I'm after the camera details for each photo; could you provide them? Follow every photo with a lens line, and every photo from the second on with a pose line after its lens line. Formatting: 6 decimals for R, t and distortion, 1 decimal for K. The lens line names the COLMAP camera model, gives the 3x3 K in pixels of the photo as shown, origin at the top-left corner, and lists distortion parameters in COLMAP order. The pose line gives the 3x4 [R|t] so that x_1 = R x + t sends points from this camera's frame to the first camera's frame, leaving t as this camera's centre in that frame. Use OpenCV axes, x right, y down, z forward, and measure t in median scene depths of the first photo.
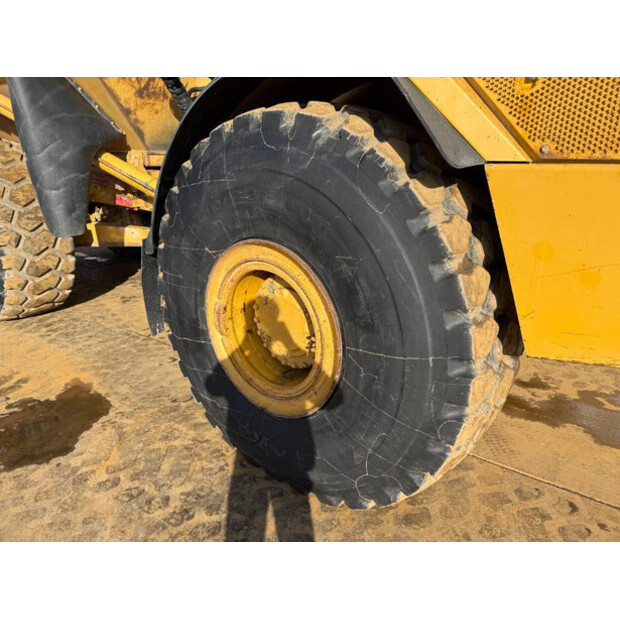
lens RADIAL K [[439.9, 0, 310.0], [0, 439.9, 310.0], [0, 0, 1]] dist [0.021598, -0.003121]
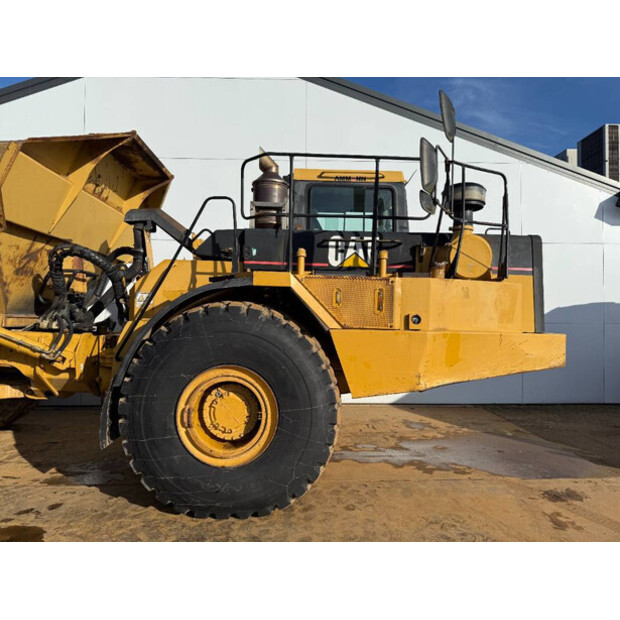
lens RADIAL K [[439.9, 0, 310.0], [0, 439.9, 310.0], [0, 0, 1]] dist [0.021598, -0.003121]
pose [[0.785657, 0.027802, 0.618038, -0.606749], [0.184929, 0.942761, -0.277493, 0.128959], [-0.590377, 0.332308, 0.735545, -0.429668]]
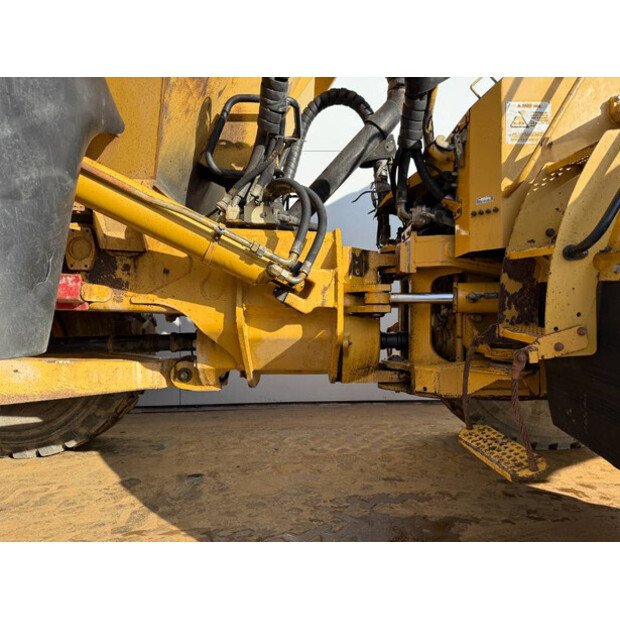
lens RADIAL K [[439.9, 0, 310.0], [0, 439.9, 310.0], [0, 0, 1]] dist [0.021598, -0.003121]
pose [[0.792281, 0.016194, 0.609941, -0.684550], [0.195368, 0.940286, -0.278737, -0.087958], [-0.578033, 0.340001, 0.741807, 0.781423]]
